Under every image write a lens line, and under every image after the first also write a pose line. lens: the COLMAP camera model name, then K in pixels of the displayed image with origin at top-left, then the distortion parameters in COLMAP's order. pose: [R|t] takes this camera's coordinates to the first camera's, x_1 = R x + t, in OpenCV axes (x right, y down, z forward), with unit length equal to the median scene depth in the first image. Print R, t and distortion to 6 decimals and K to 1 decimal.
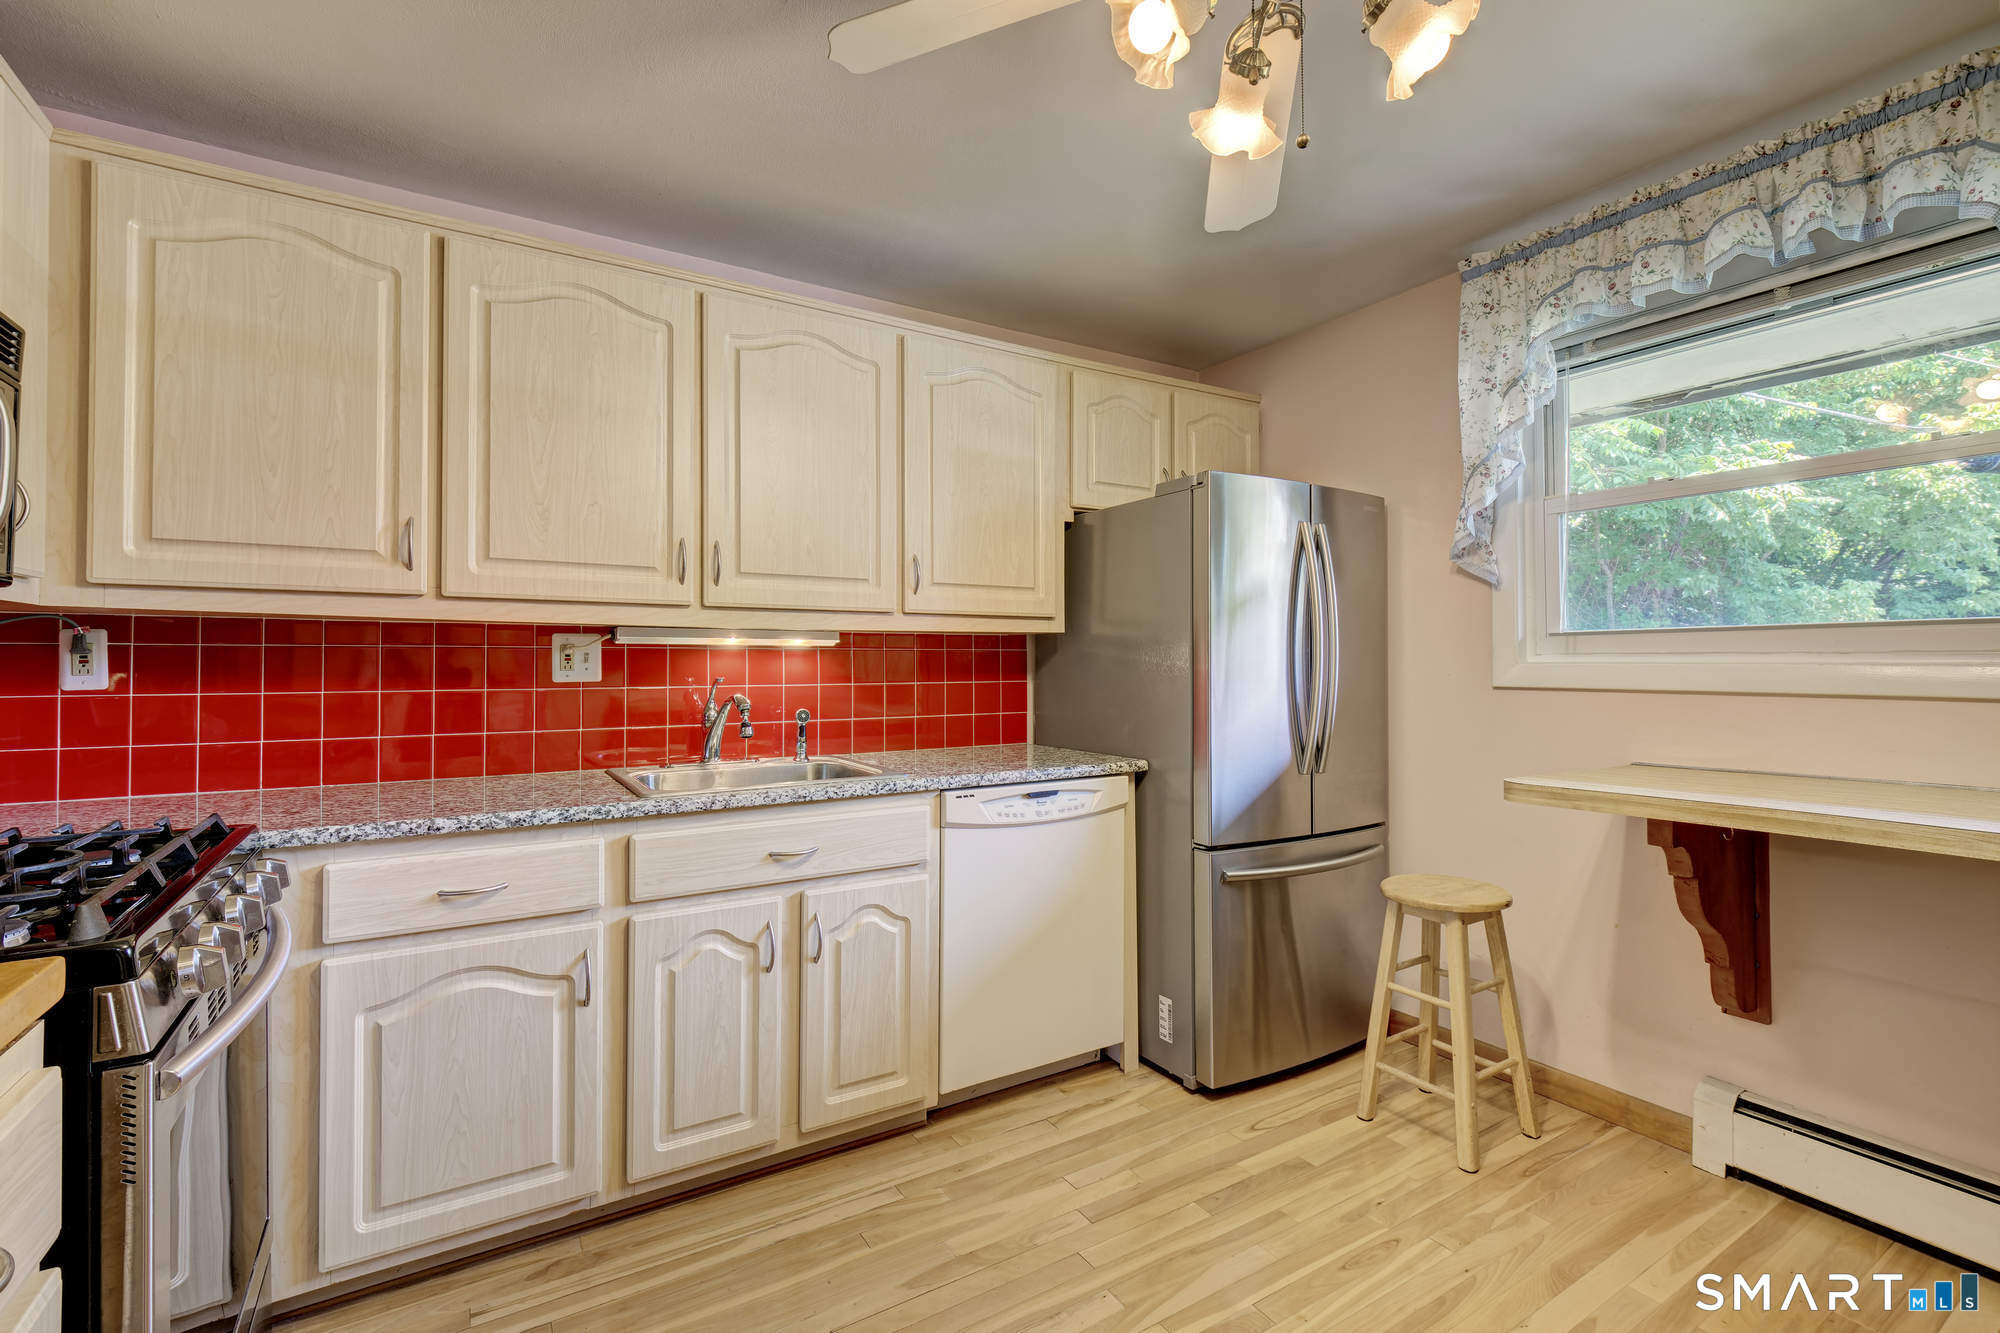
lens RADIAL K [[932.9, 0, 1053.3], [0, 932.9, 653.8], [0, 0, 1]] dist [0.012167, -0.006783]
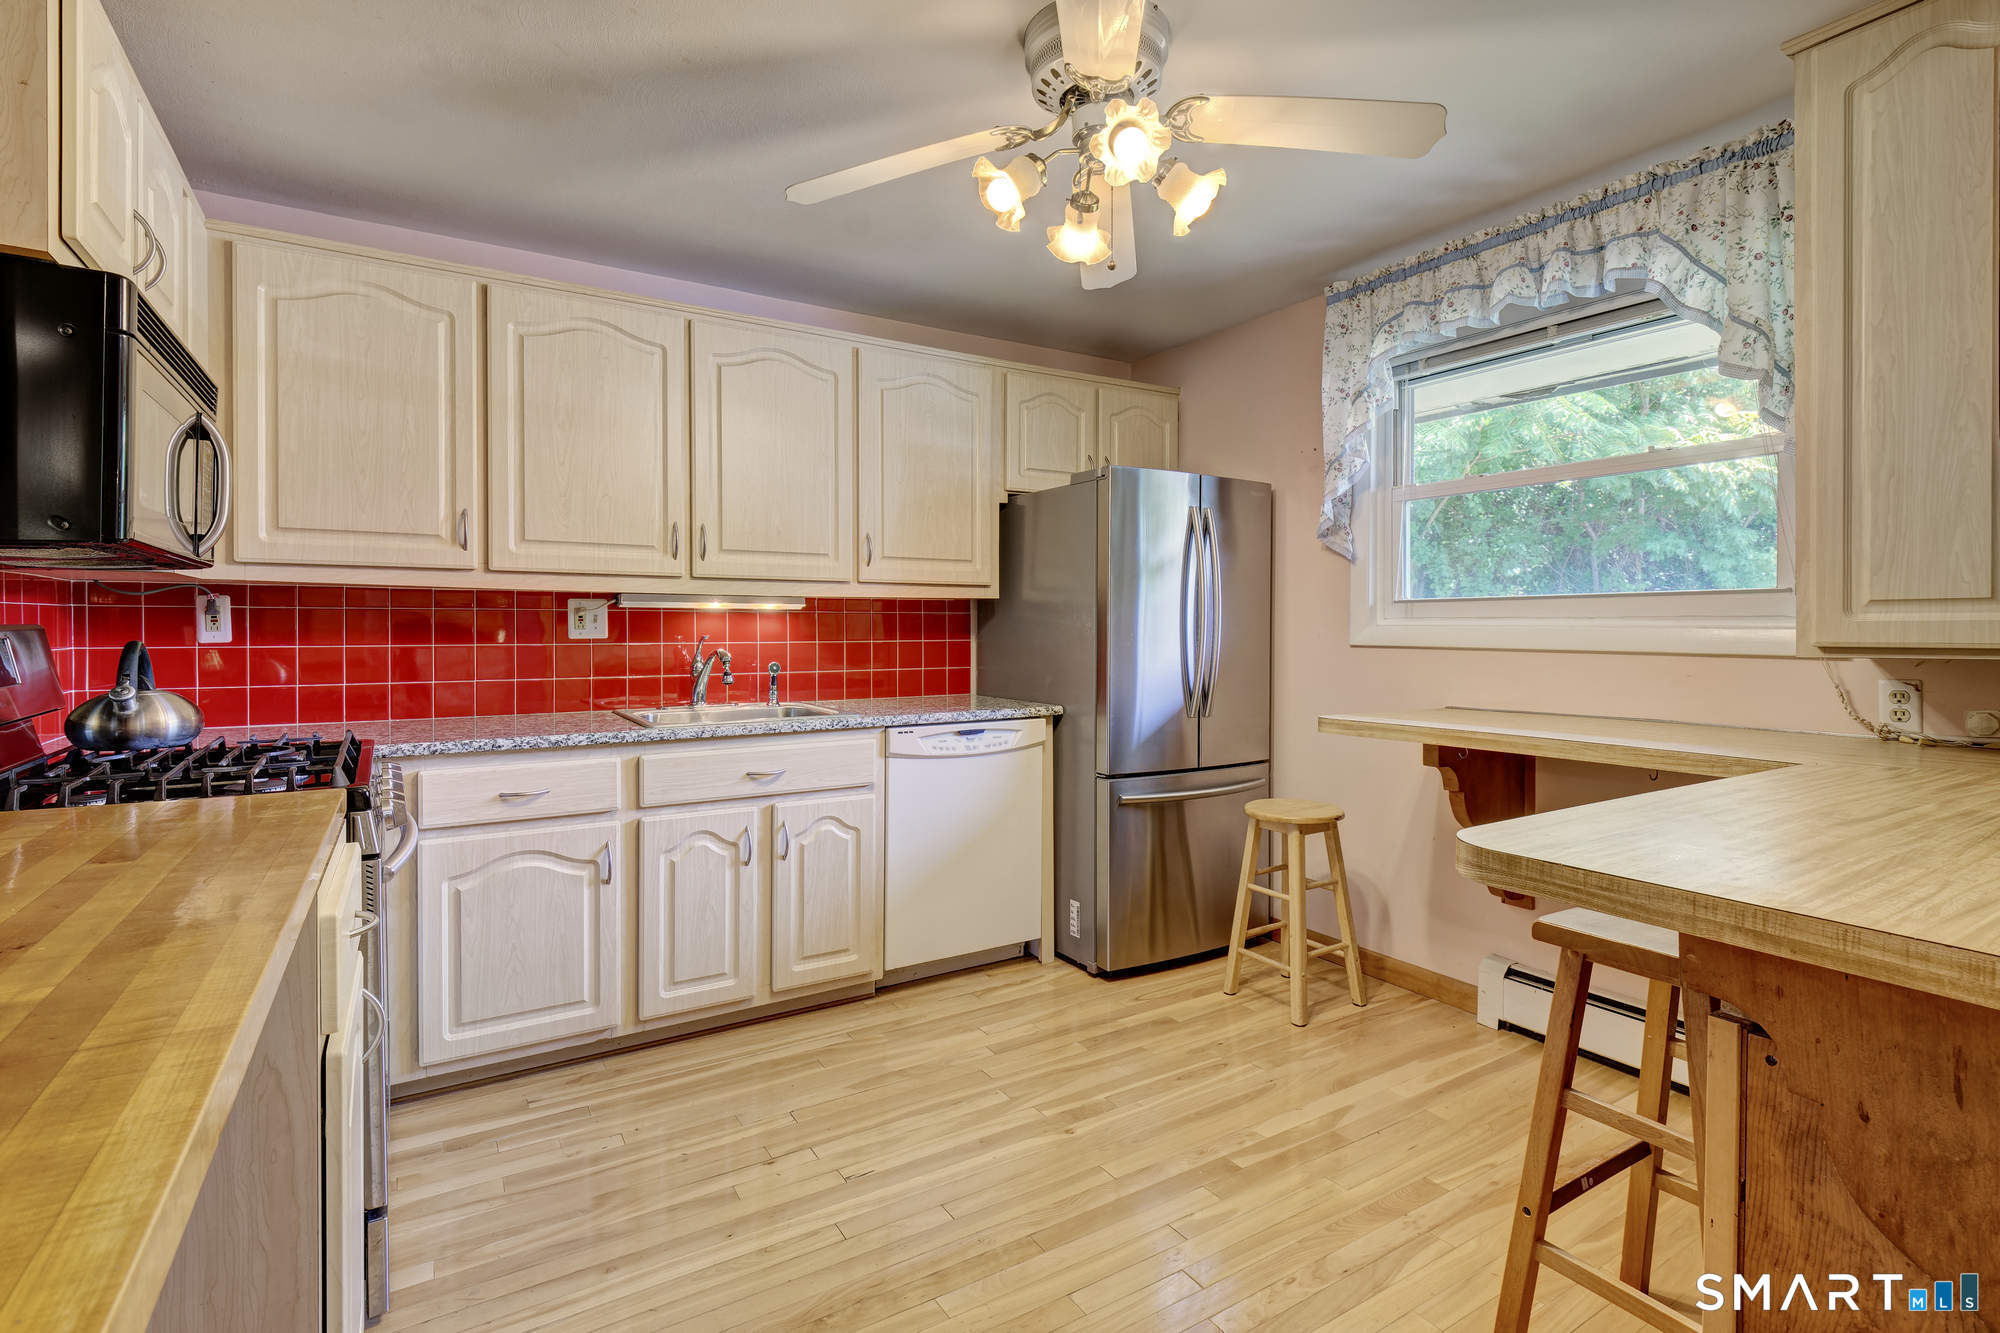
lens RADIAL K [[915.3, 0, 1022.8], [0, 915.3, 636.4], [0, 0, 1]] dist [0.020902, -0.015059]
pose [[0.999994, 0.002957, -0.001803, 0.072922], [-0.002916, 0.999741, 0.022556, -0.001842], [0.001869, -0.022551, 0.999744, -0.242568]]
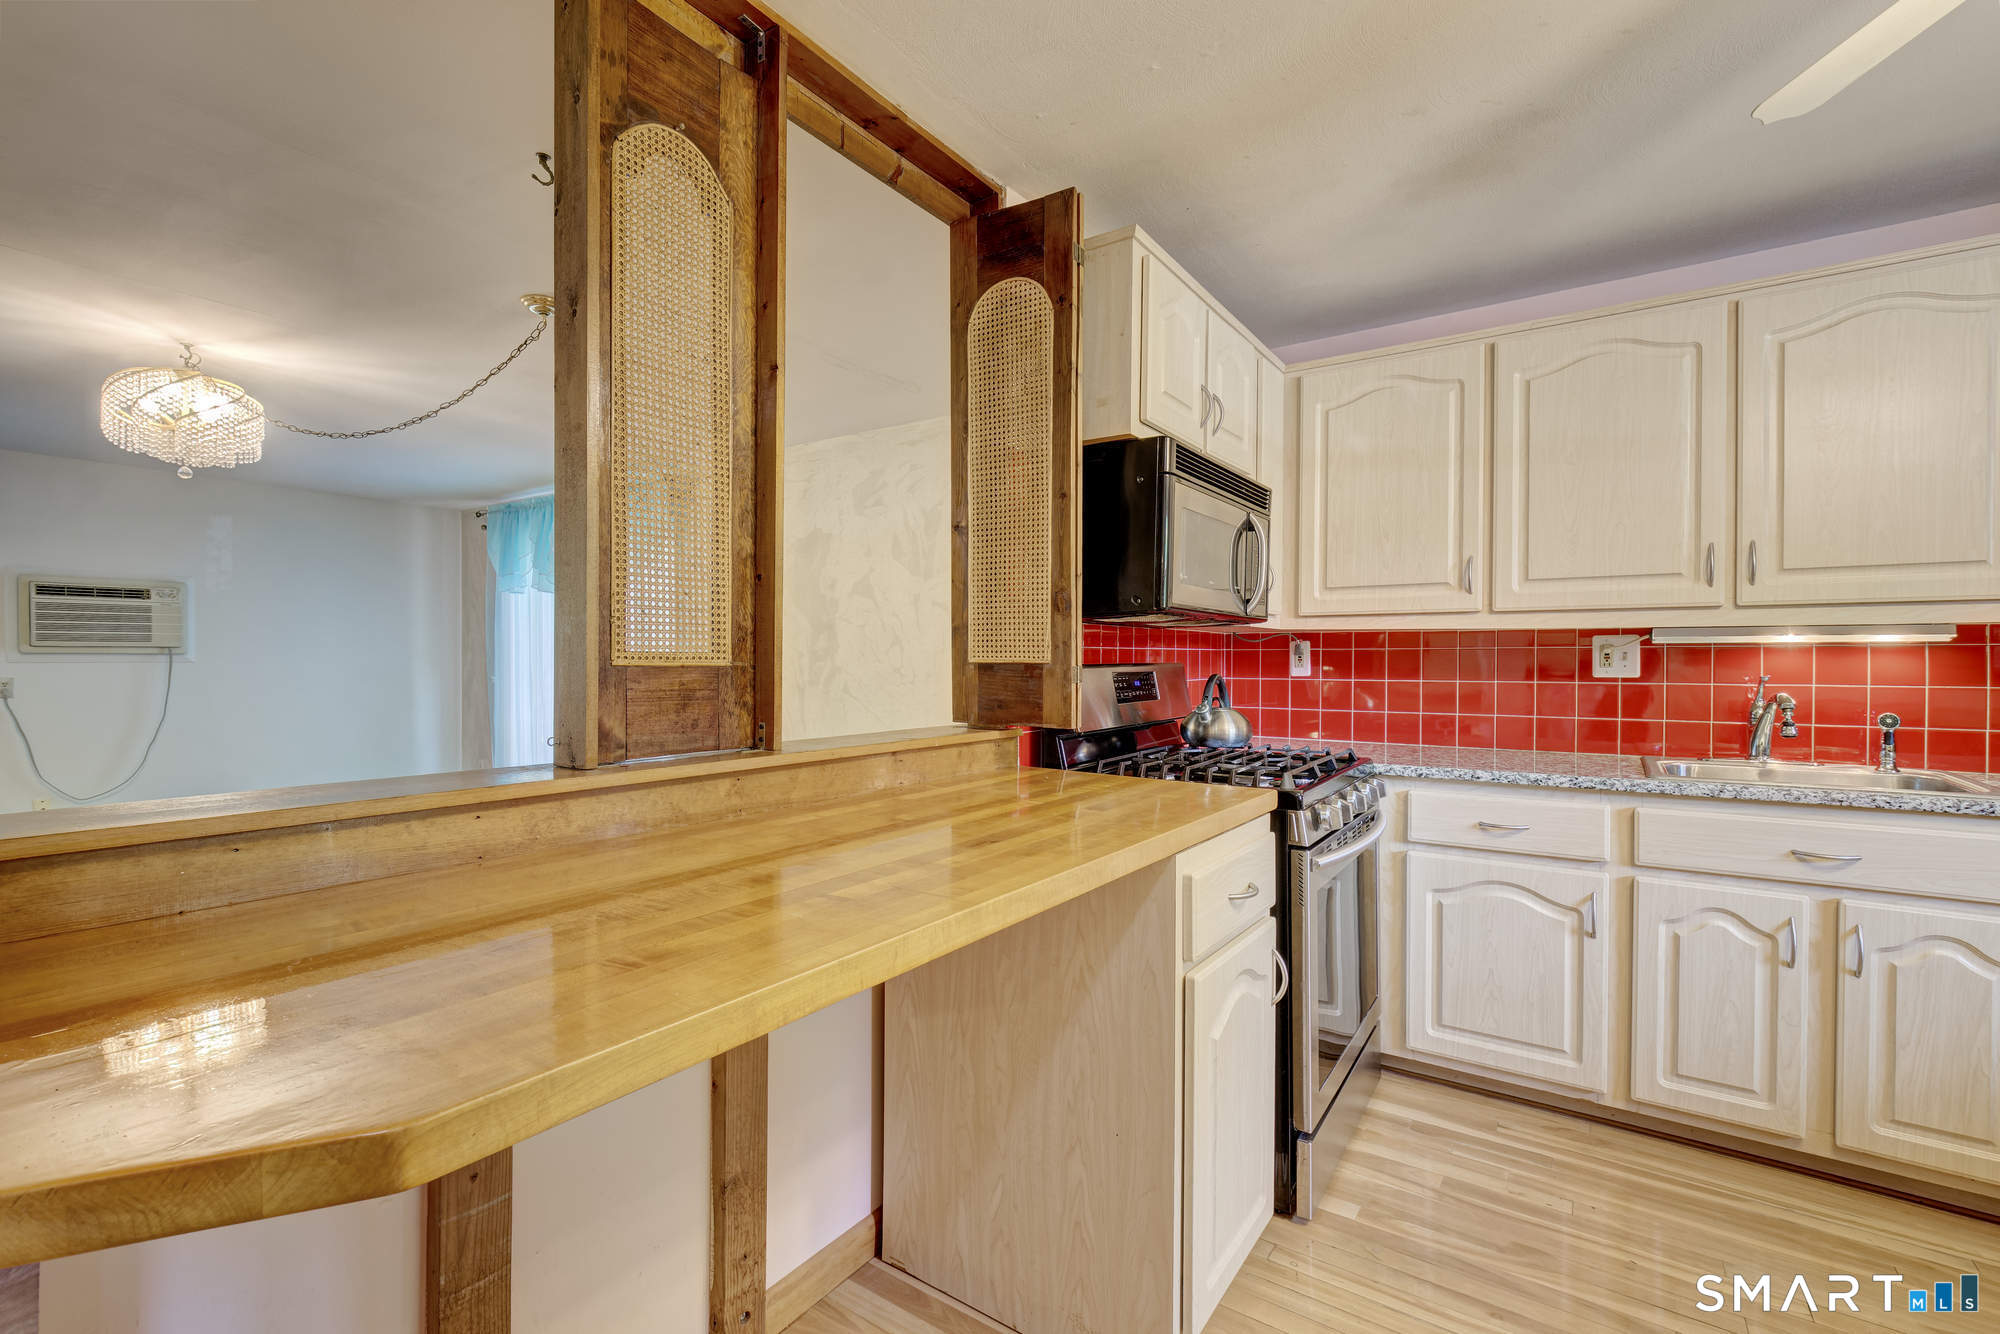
lens RADIAL K [[877.6, 0, 997.4], [0, 877.6, 664.3], [0, 0, 1]] dist [-0.002710, -0.000472]
pose [[0.407576, 0.006002, -0.913152, 0.203372], [0.007493, 0.999923, 0.009916, -0.002932], [0.913141, -0.010884, 0.407499, -0.161059]]
